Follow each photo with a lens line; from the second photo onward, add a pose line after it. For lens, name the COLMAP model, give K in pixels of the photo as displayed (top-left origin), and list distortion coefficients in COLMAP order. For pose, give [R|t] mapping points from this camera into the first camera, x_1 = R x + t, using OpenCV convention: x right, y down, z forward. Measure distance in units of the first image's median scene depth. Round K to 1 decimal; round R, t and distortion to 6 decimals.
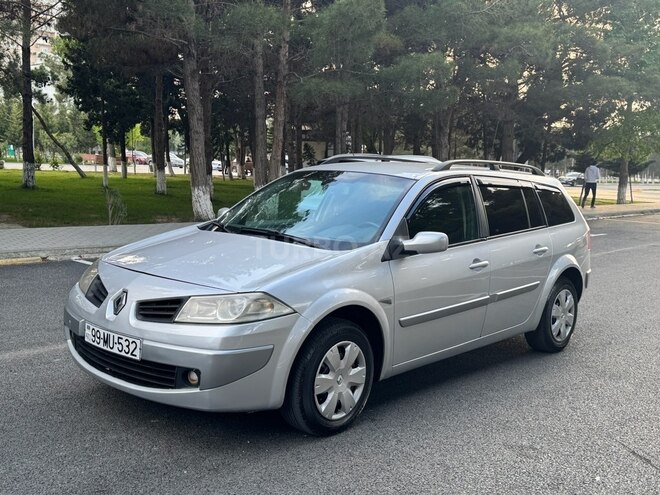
lens RADIAL K [[741.4, 0, 330.0], [0, 741.4, 247.5], [0, 0, 1]] dist [0.219941, -0.532006]
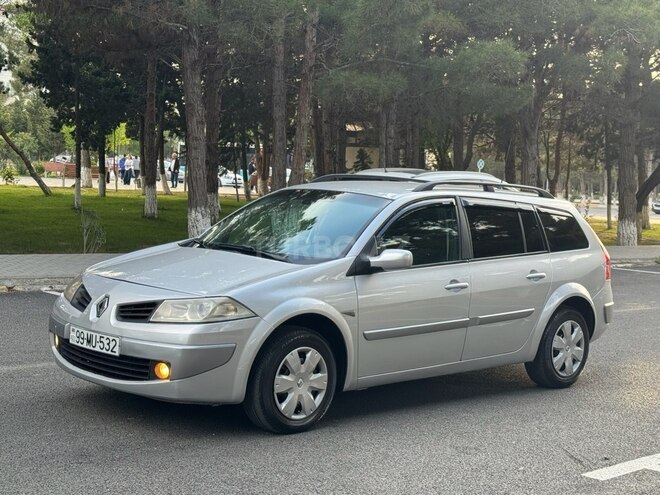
lens RADIAL K [[1095.8, 0, 330.0], [0, 1095.8, 247.5], [0, 0, 1]] dist [0.131673, 0.025183]
pose [[0.998038, 0.015902, -0.060556, 0.102162], [-0.018848, 0.998650, -0.048394, 0.039579], [0.059705, 0.049440, 0.996991, -0.404439]]
